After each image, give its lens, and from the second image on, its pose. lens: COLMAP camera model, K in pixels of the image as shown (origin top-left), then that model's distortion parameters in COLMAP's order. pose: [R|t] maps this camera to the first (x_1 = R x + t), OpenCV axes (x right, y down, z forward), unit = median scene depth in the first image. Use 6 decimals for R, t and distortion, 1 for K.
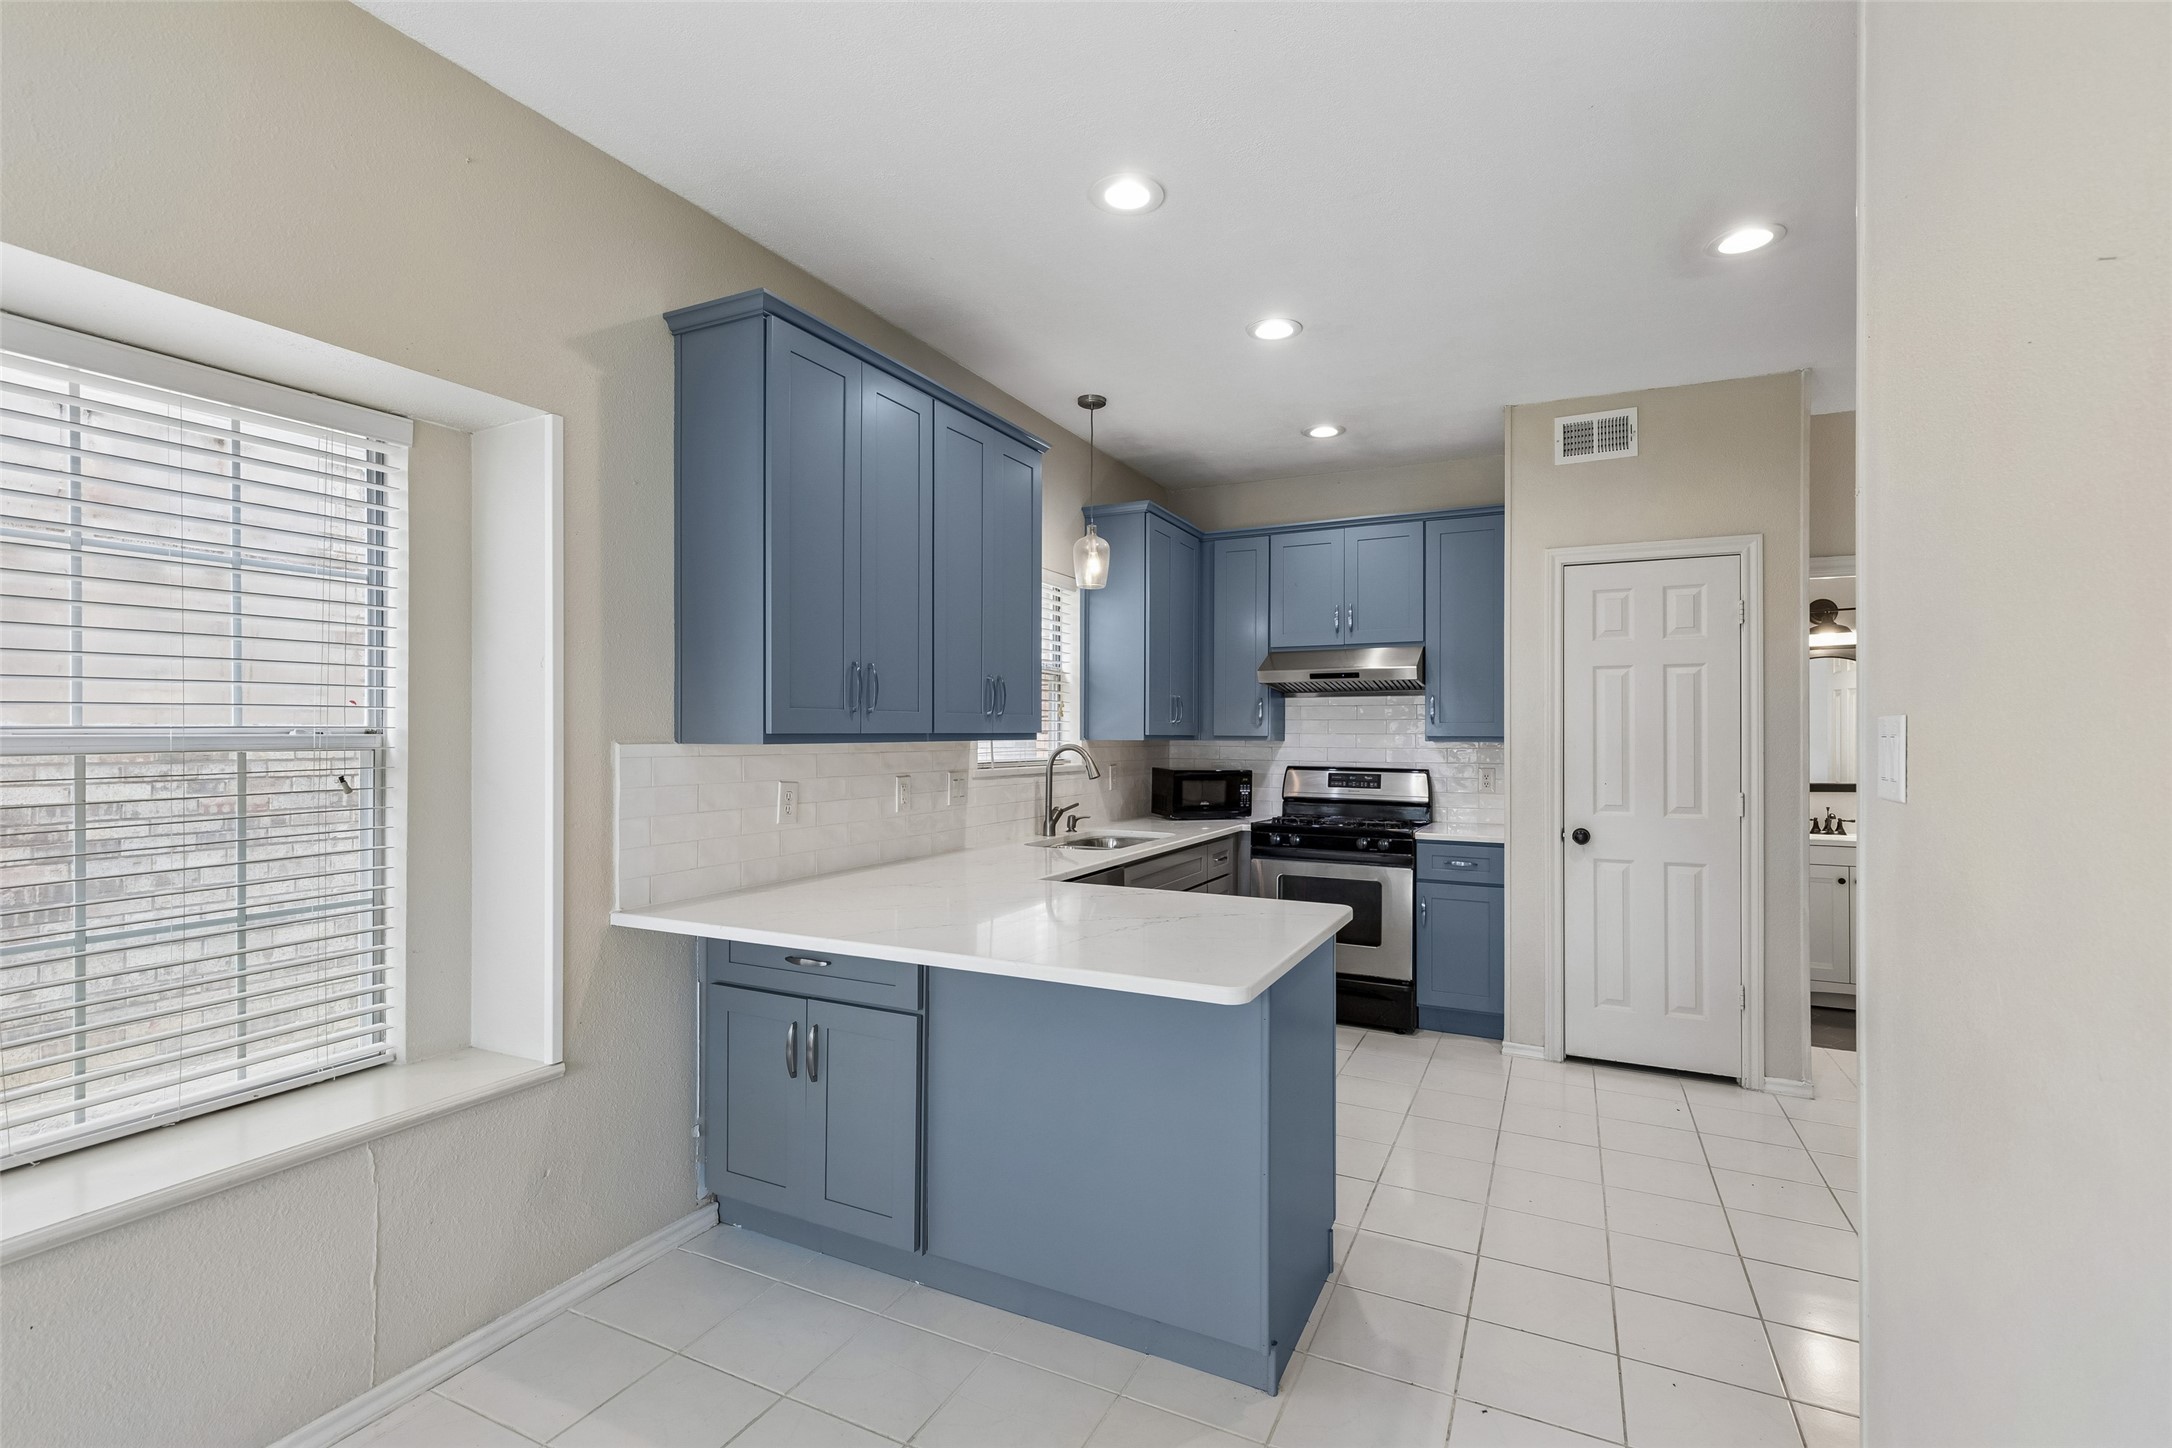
lens RADIAL K [[977.0, 0, 1086.0], [0, 977.0, 724.0], [0, 0, 1]] dist [0.000992, -0.000153]
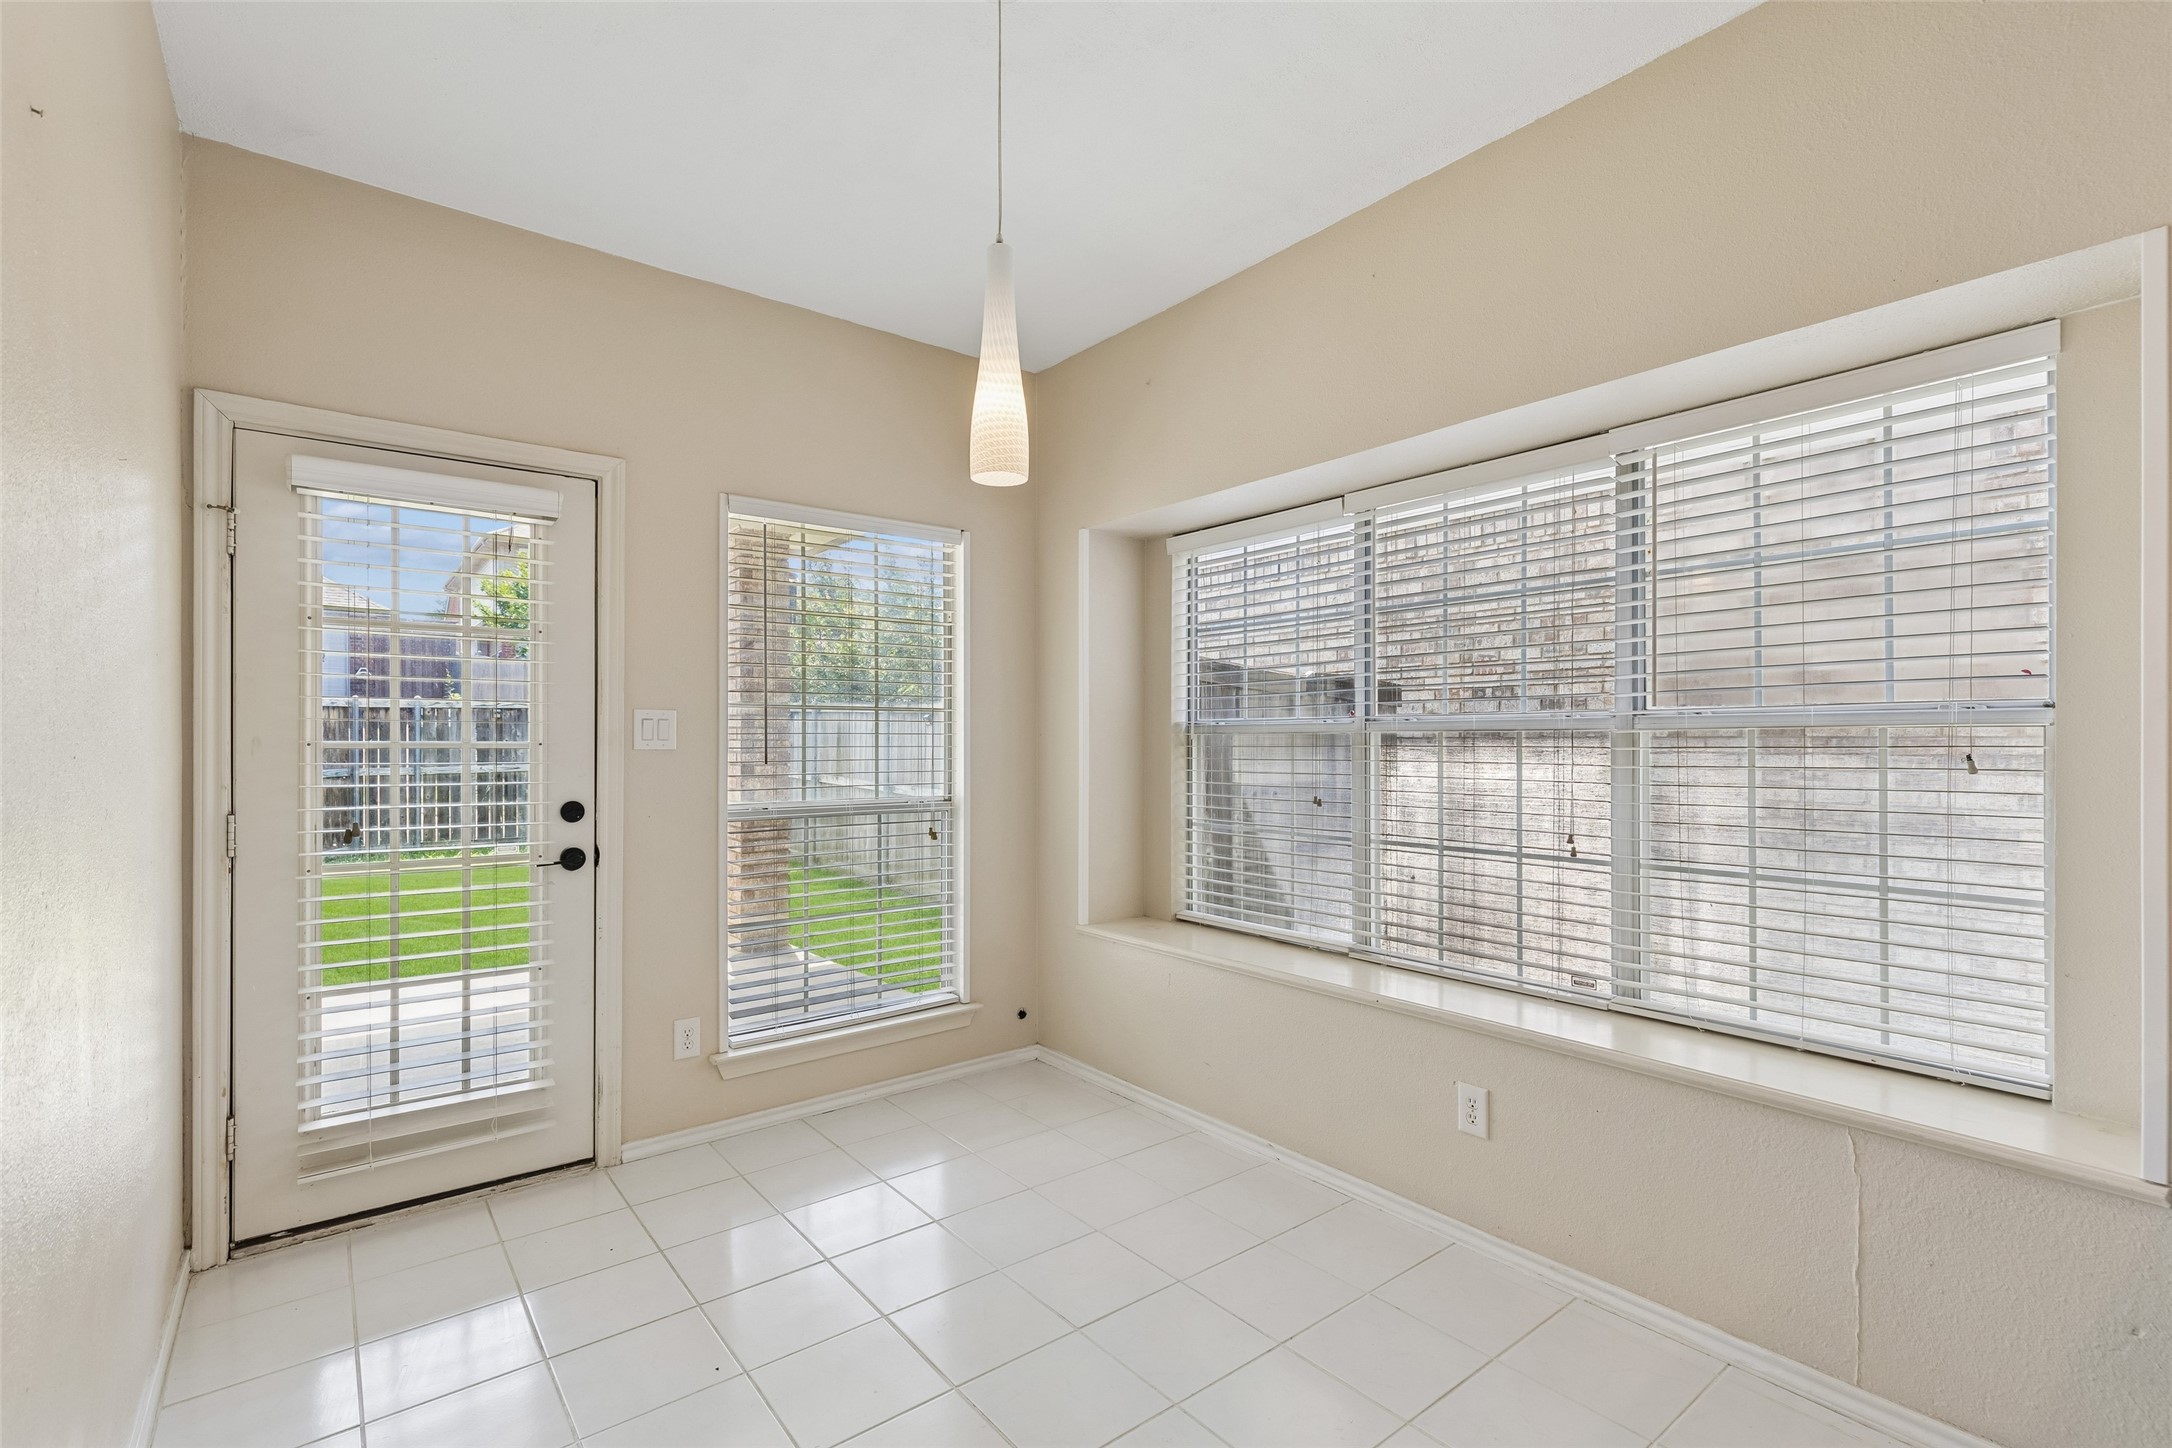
lens RADIAL K [[974.3, 0, 1086.5], [0, 974.3, 730.9], [0, 0, 1]] dist [0.012839, -0.000942]
pose [[-0.421153, 0.002177, -0.906987, 0.224874], [0.015572, 0.999867, -0.004831, 0.012265], [0.906856, -0.016158, -0.421131, 0.348886]]
